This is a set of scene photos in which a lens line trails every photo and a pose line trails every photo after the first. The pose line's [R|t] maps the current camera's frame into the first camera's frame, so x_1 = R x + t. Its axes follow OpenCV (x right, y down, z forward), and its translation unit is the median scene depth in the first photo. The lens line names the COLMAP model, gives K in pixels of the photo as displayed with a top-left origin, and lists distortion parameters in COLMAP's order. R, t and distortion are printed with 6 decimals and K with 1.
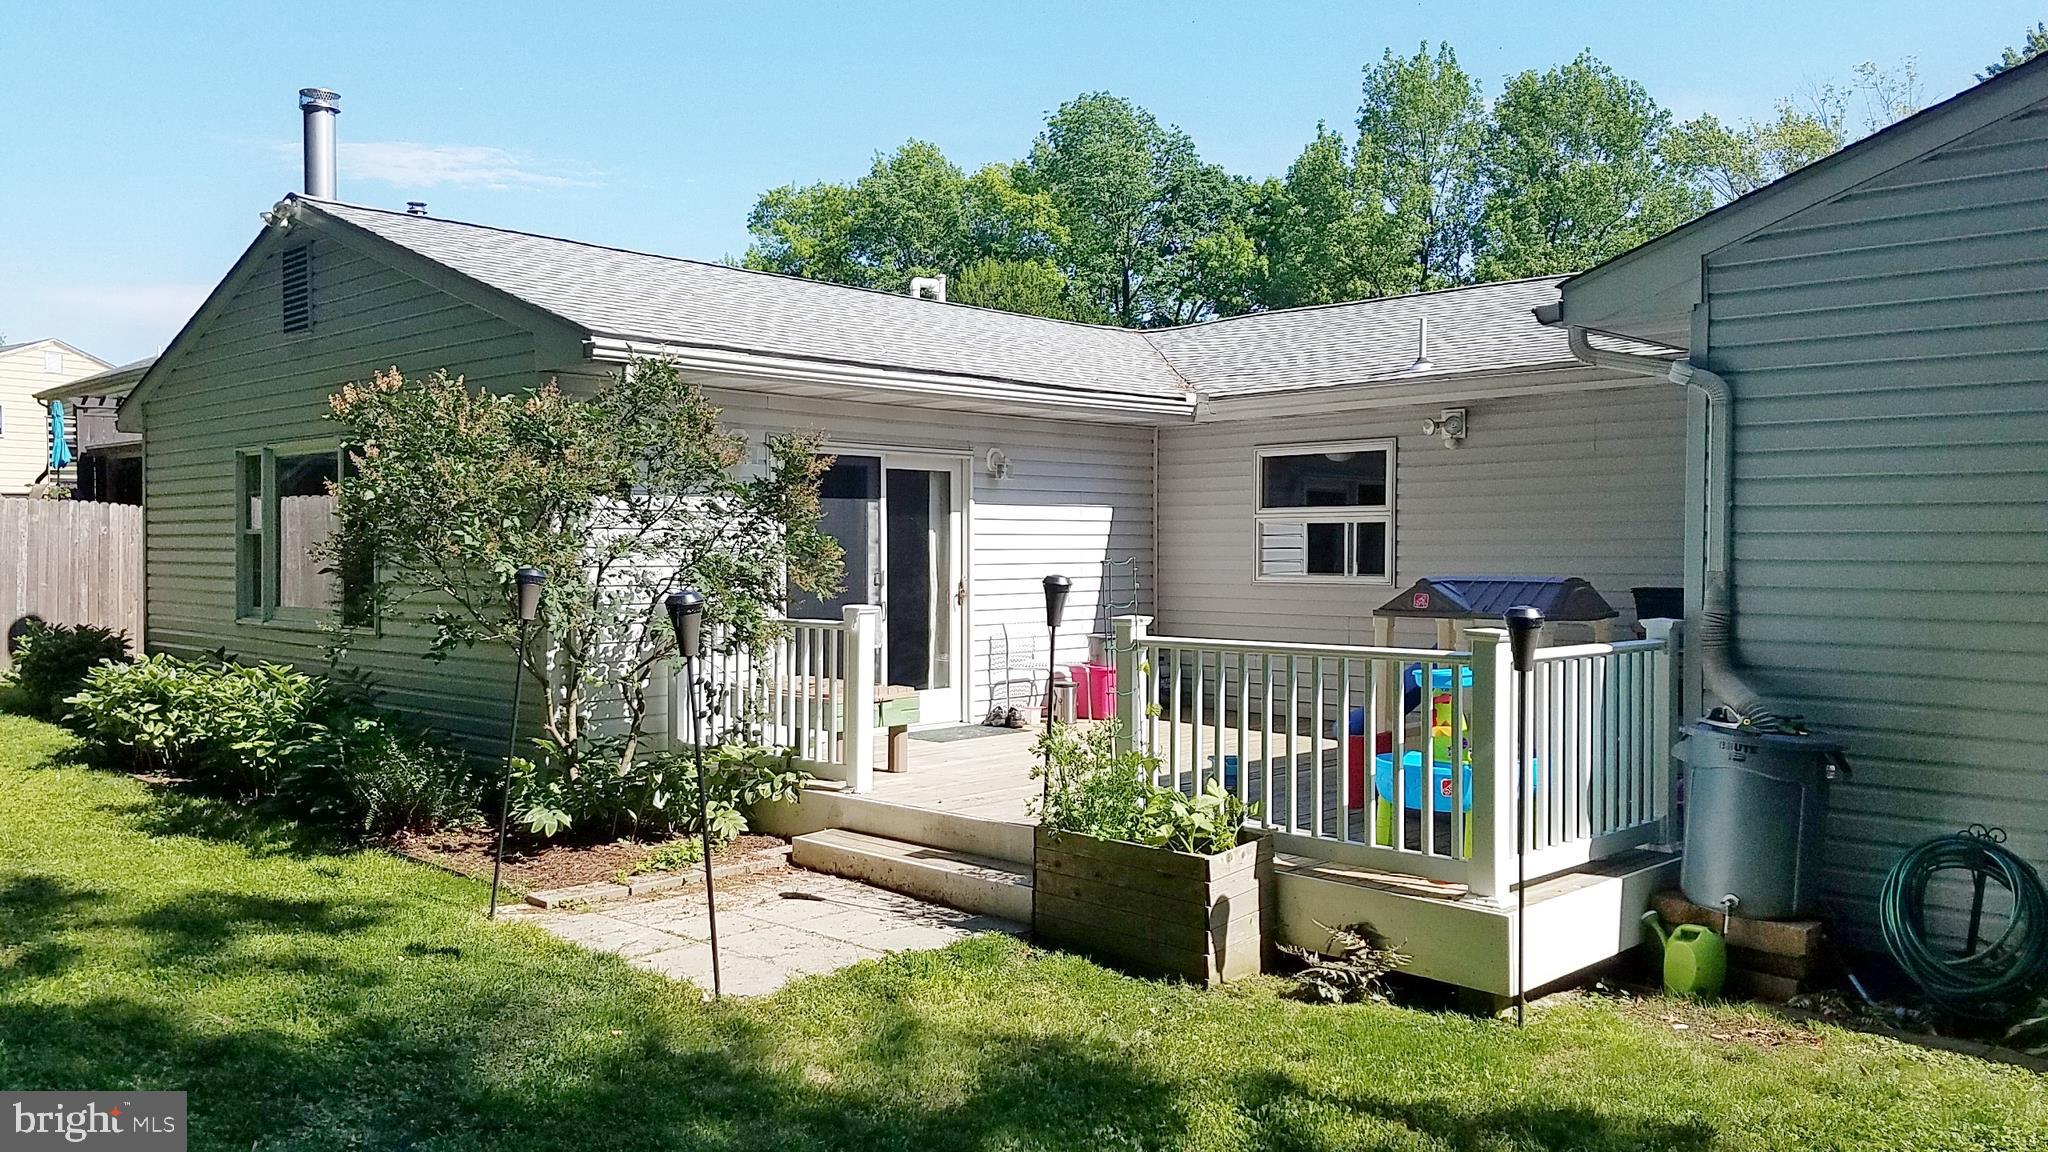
lens RADIAL K [[1560.0, 0, 1031.8], [0, 1560.0, 600.3], [0, 0, 1]] dist [0.269015, -0.487827]
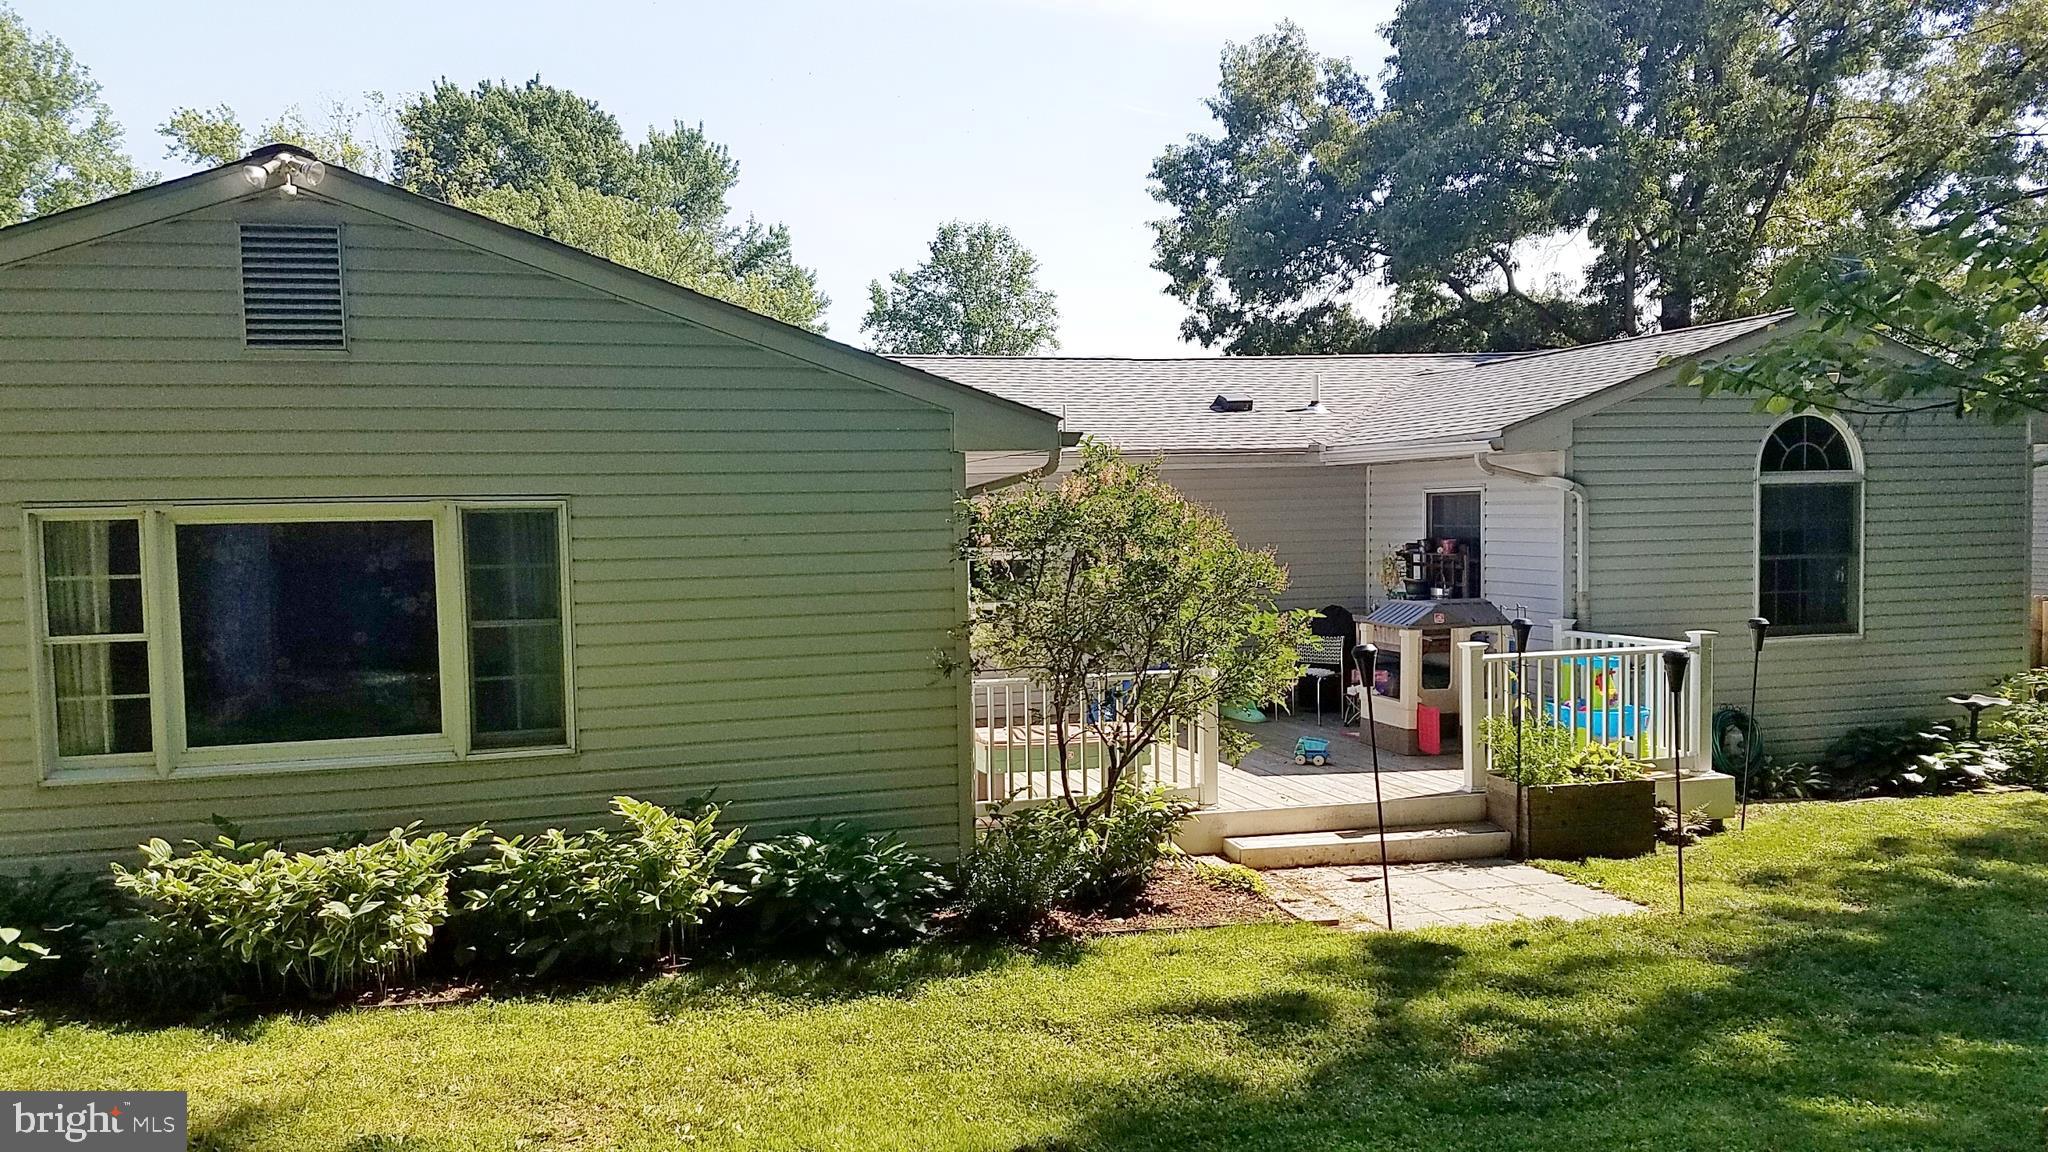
lens RADIAL K [[1498.5, 0, 1029.3], [0, 1498.5, 553.2], [0, 0, 1]] dist [0.201580, -0.308603]
pose [[0.504244, -0.040576, 0.862607, -0.896874], [0.046696, 0.998715, 0.019681, -0.077732], [-0.862298, 0.030357, 0.505491, 0.402547]]
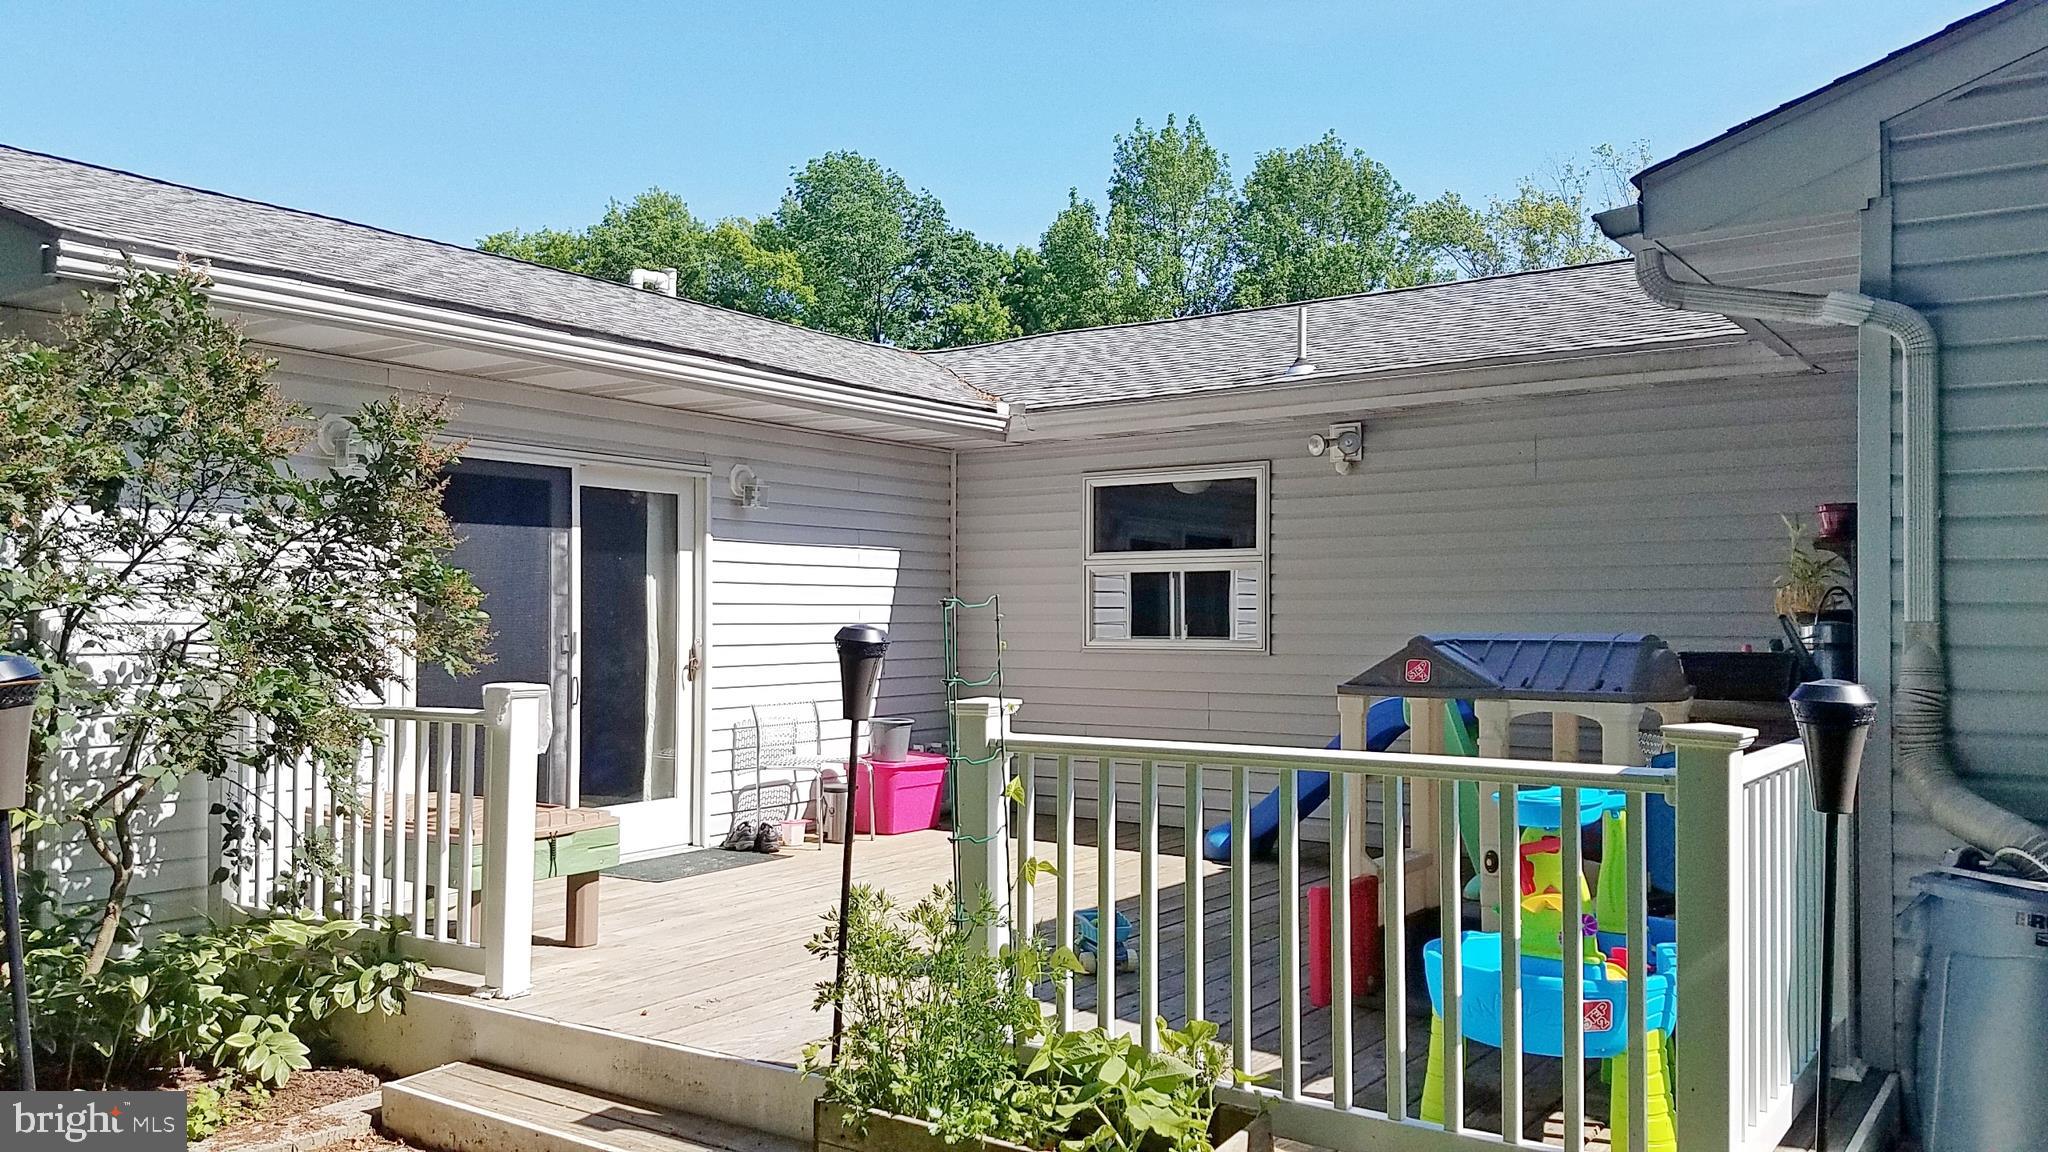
lens RADIAL K [[1560.0, 0, 1031.8], [0, 1560.0, 600.3], [0, 0, 1]] dist [0.269015, -0.487827]
pose [[0.987163, 0.002177, 0.159701, -0.007720], [0.005234, 0.998929, -0.045970, 0.000303], [-0.159630, 0.046215, 0.986095, 0.271595]]
